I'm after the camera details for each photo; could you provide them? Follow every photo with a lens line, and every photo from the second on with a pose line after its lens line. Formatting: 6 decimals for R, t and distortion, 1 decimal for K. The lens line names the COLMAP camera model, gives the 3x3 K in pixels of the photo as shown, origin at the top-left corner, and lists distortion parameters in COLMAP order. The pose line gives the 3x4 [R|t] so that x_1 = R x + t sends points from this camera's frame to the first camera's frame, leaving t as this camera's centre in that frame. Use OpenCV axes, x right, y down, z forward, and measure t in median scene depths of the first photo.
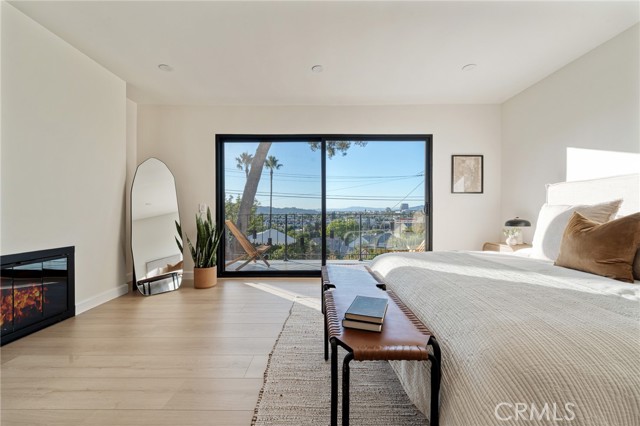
lens RADIAL K [[261.0, 0, 316.9], [0, 261.0, 212.7], [0, 0, 1]] dist [0.000380, 0.000140]
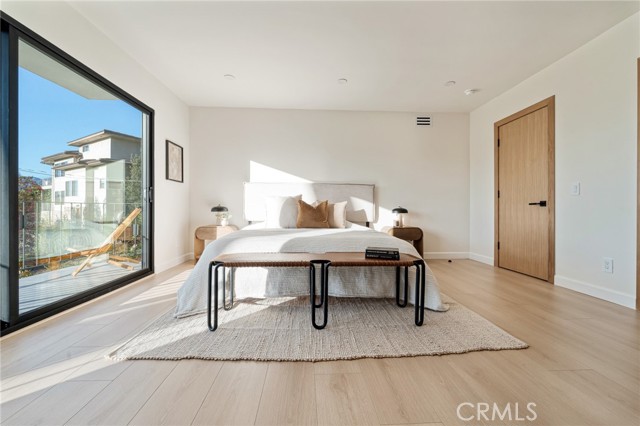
lens RADIAL K [[261.0, 0, 317.2], [0, 261.0, 210.7], [0, 0, 1]] dist [0.000380, 0.000140]
pose [[-0.060909, -0.007802, 0.998113, -0.565721], [-0.007845, 0.999942, 0.007337, 0.034762], [-0.998112, -0.007383, -0.060967, 0.590535]]
